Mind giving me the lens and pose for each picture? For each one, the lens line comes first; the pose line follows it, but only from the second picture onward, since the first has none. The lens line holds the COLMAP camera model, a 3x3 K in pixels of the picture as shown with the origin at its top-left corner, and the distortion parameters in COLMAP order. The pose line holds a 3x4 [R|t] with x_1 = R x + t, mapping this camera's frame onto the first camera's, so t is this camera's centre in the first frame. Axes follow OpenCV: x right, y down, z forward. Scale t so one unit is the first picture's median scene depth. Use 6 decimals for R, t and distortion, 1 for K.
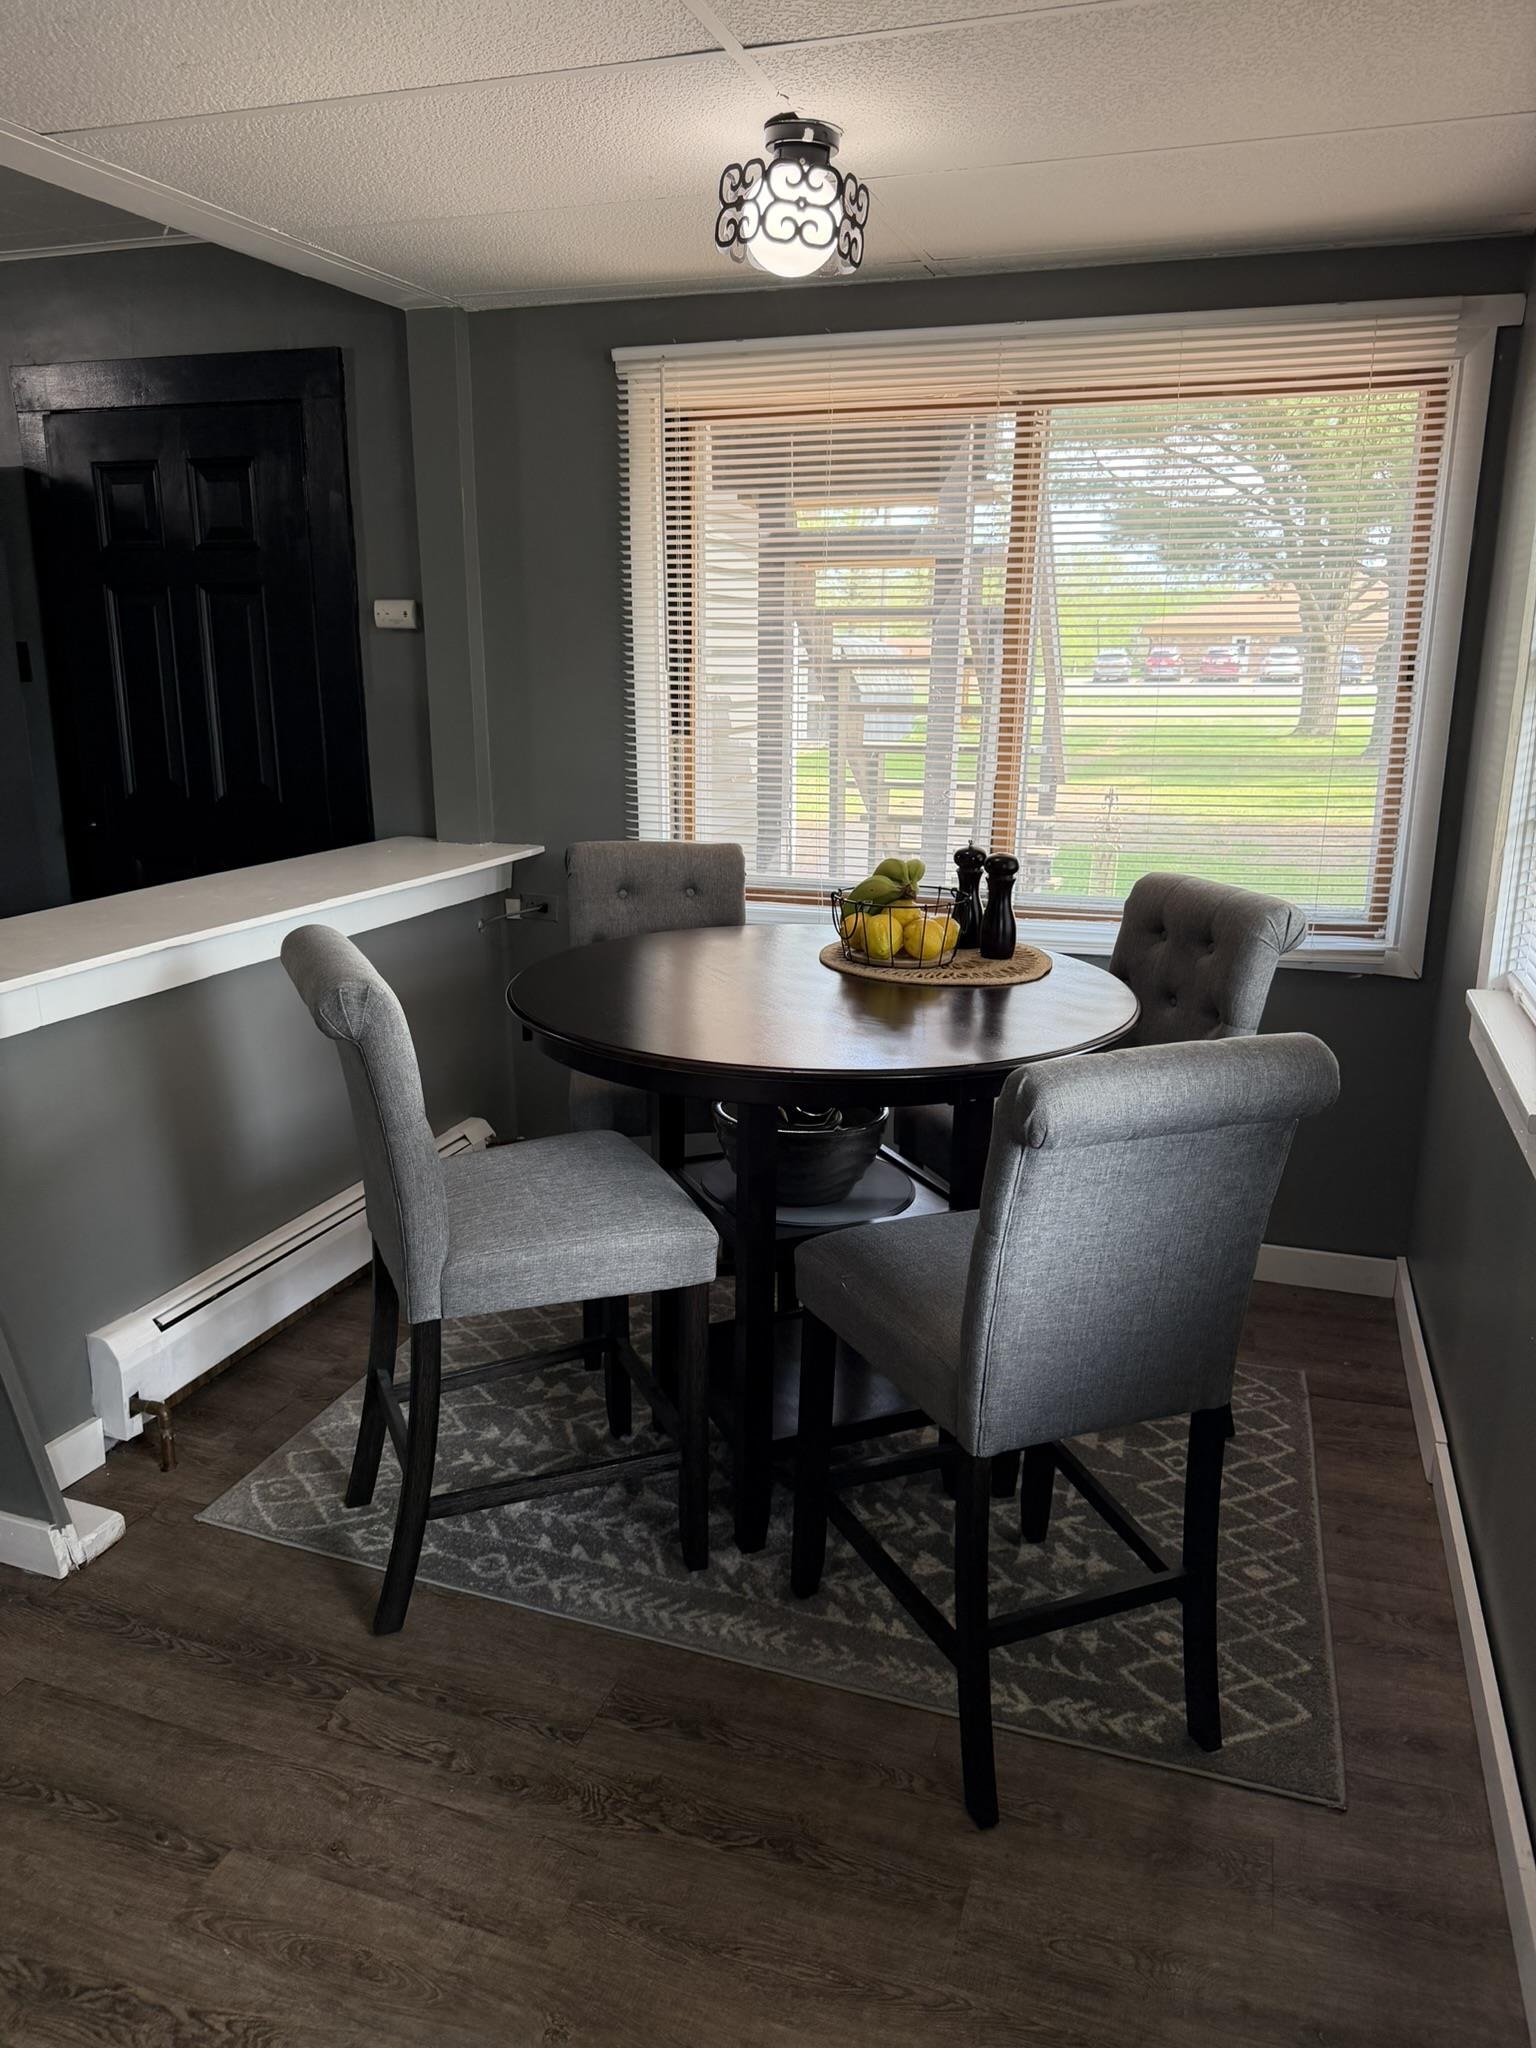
lens RADIAL K [[1428.5, 0, 760.4], [0, 1428.5, 1038.9], [0, 0, 1]] dist [0.049862, -0.055000]
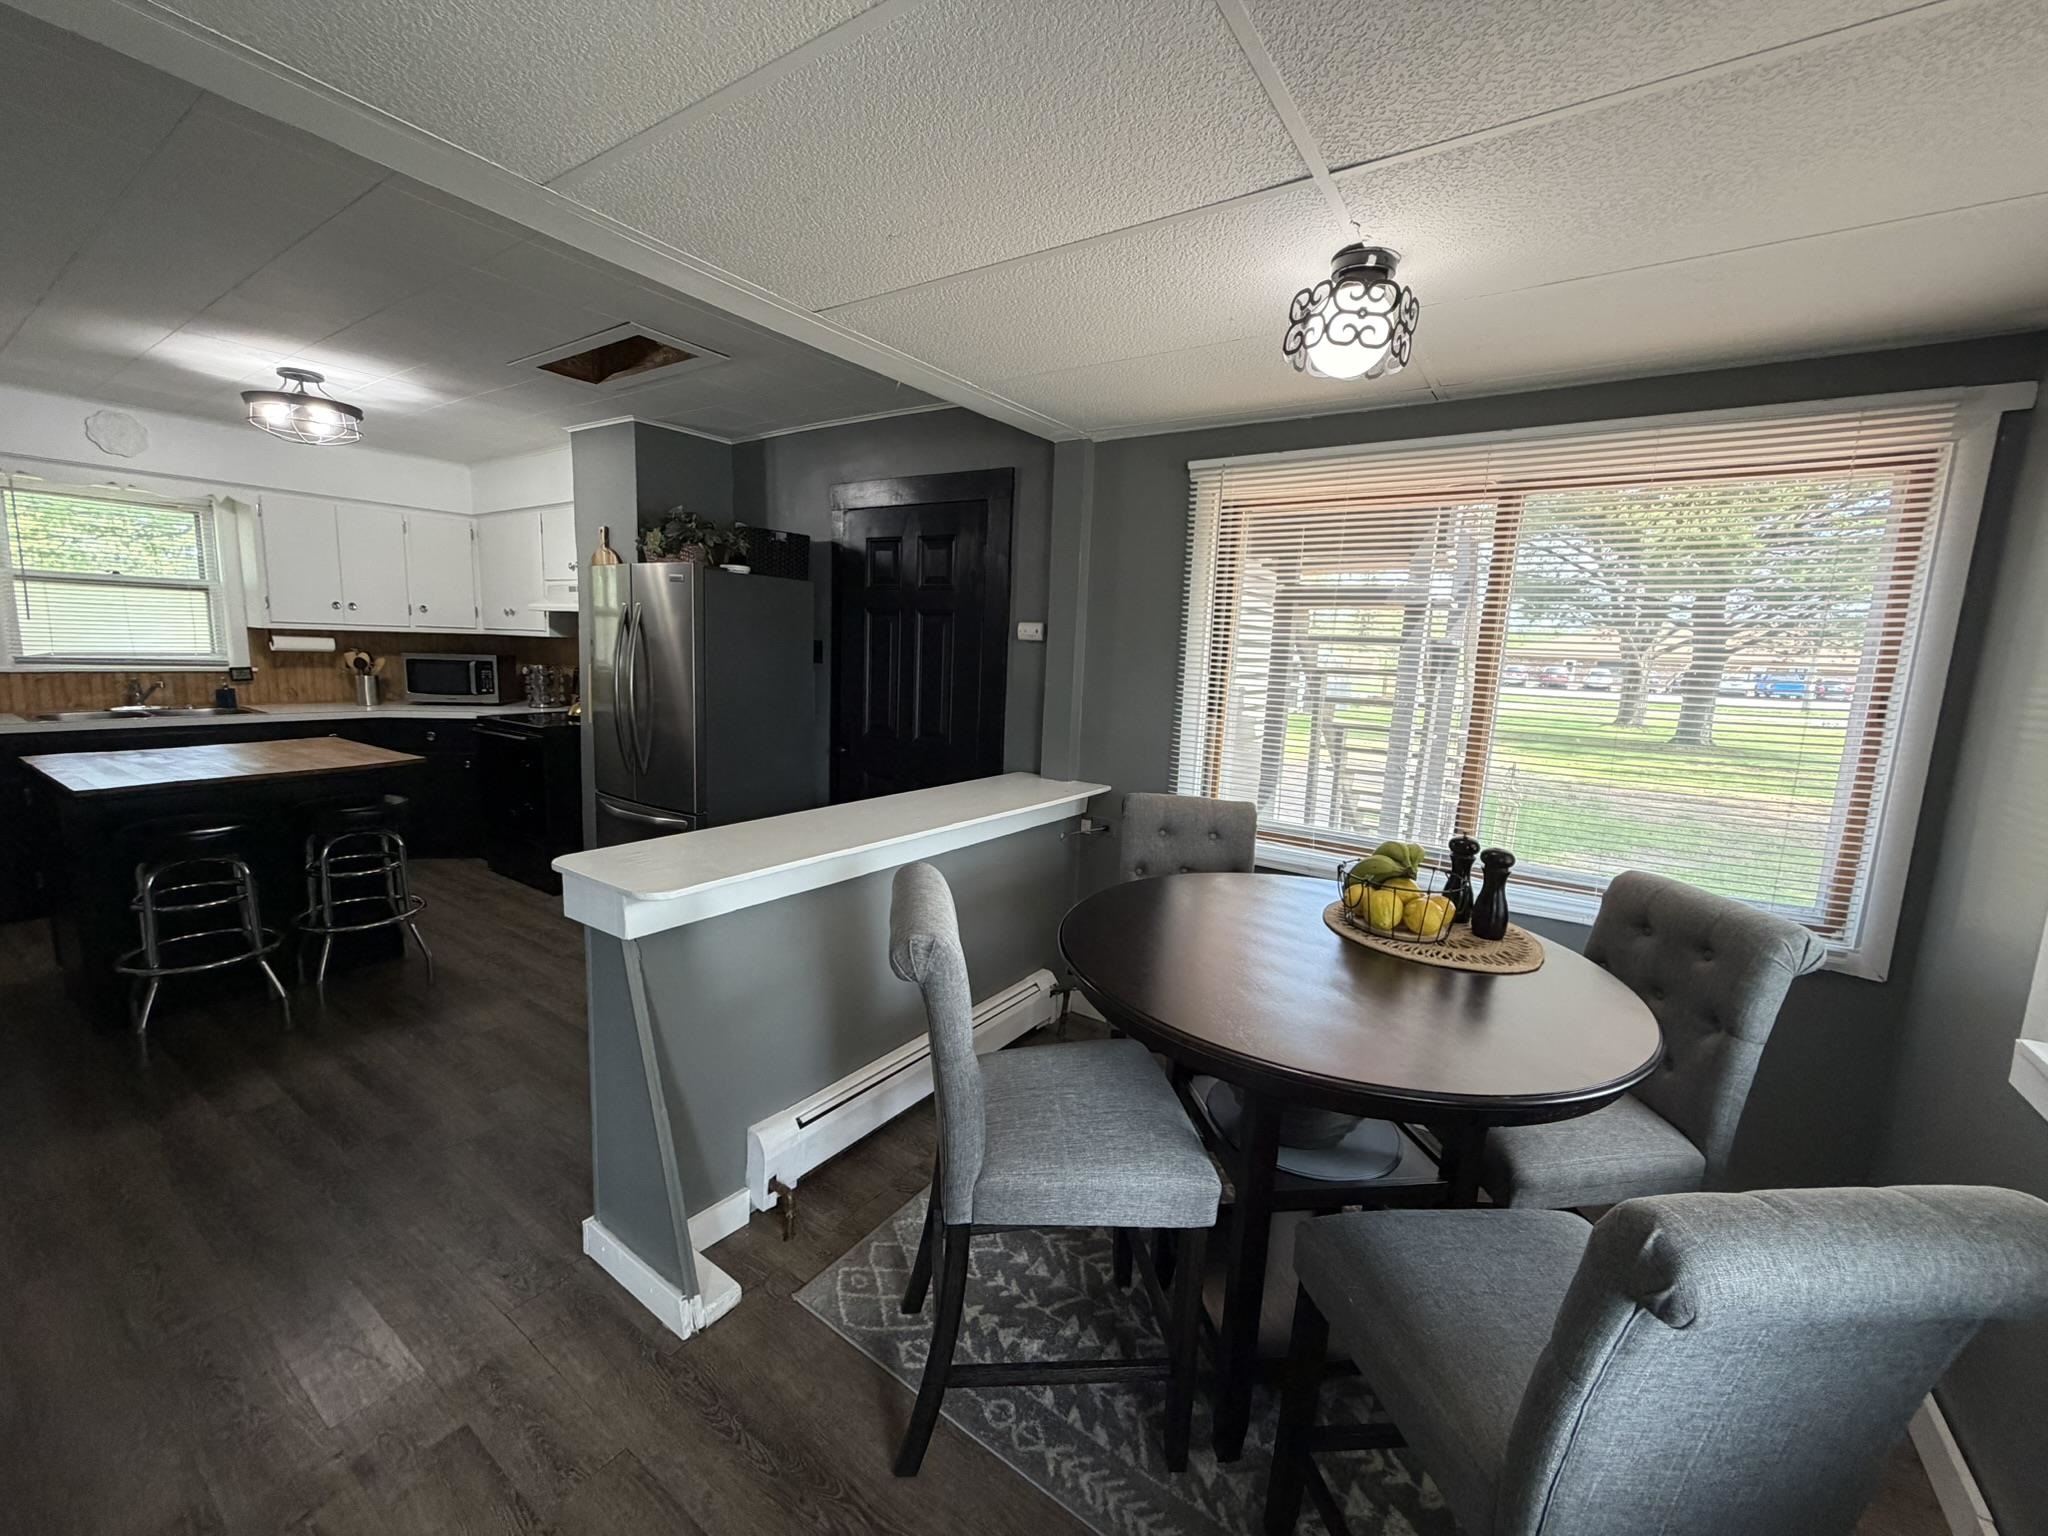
lens RADIAL K [[825.4, 0, 1025.4], [0, 825.4, 764.4], [0, 0, 1]] dist [0.001961, 0.000222]
pose [[0.962565, 0.073483, -0.260901, -0.026443], [-0.106503, 0.987668, -0.114755, -0.075954], [0.249251, 0.138246, 0.958521, 0.248879]]
